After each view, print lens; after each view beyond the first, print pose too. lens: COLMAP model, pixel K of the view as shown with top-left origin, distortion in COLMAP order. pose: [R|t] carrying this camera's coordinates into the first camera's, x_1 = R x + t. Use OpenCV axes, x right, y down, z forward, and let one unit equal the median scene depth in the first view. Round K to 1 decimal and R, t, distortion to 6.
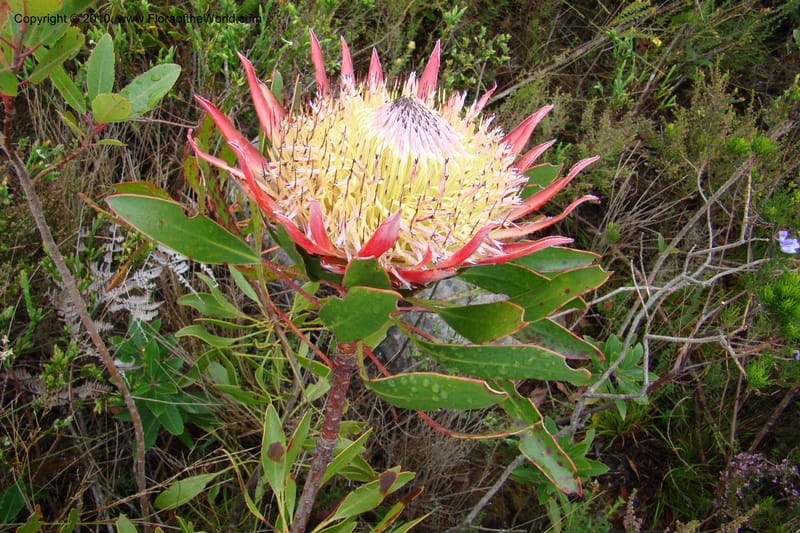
lens RADIAL K [[730.3, 0, 385.9], [0, 730.3, 279.8], [0, 0, 1]] dist [-0.184531, 0.118859]
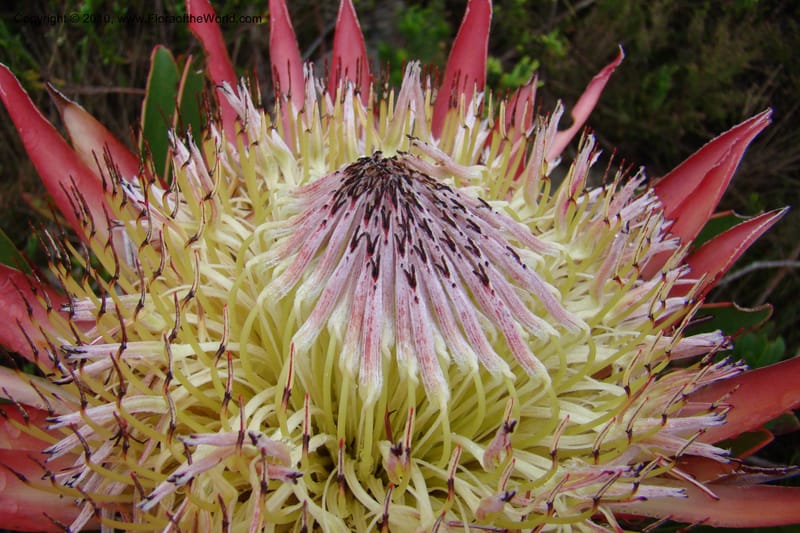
lens RADIAL K [[739.1, 0, 382.7], [0, 739.1, 266.4], [0, 0, 1]] dist [-0.194390, 0.124676]
pose [[0.993104, -0.035173, -0.111840, 0.048237], [0.046396, 0.993967, 0.099386, -0.179932], [0.107669, -0.103889, 0.988744, 0.505017]]
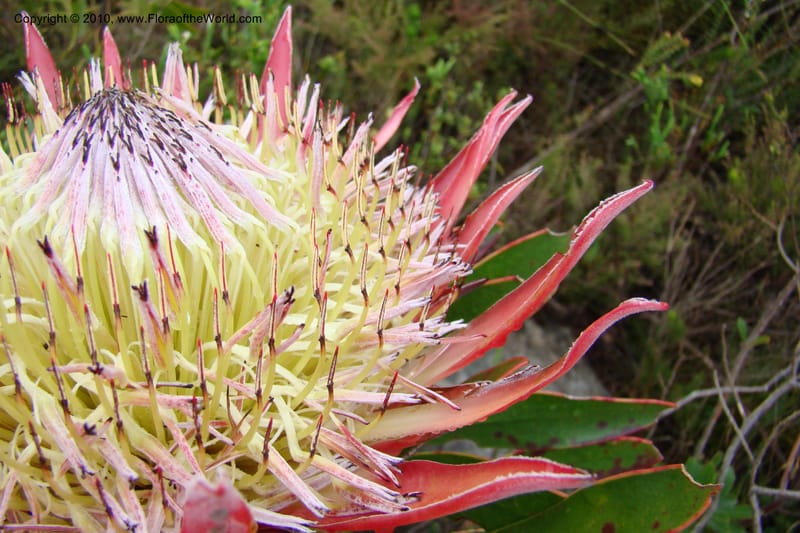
lens RADIAL K [[739.1, 0, 382.7], [0, 739.1, 266.4], [0, 0, 1]] dist [-0.194390, 0.124676]
pose [[0.993607, -0.094163, -0.062275, 0.140357], [0.083279, 0.983791, -0.158805, -0.065531], [0.076219, 0.152603, 0.985344, 0.492161]]
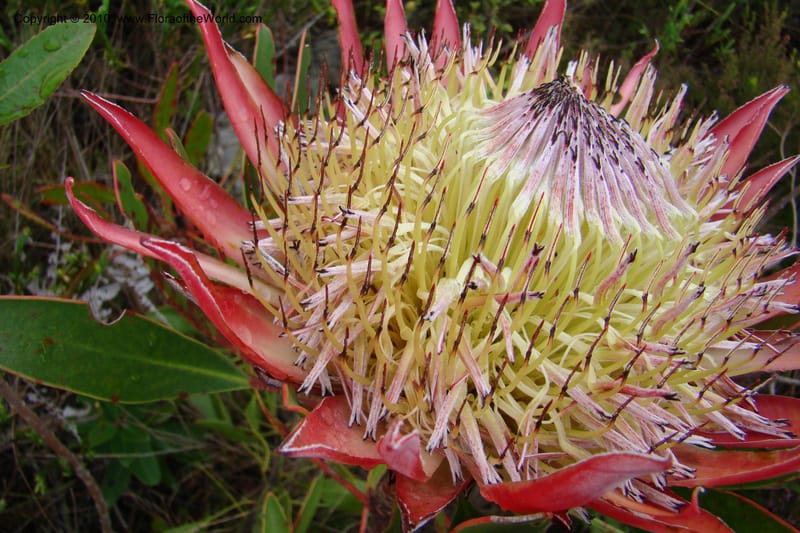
lens RADIAL K [[739.1, 0, 382.7], [0, 739.1, 266.4], [0, 0, 1]] dist [-0.194390, 0.124676]
pose [[0.999447, -0.031394, 0.010922, -0.068817], [0.030809, 0.998267, 0.050148, -0.125744], [-0.012477, -0.049783, 0.998682, 0.416346]]
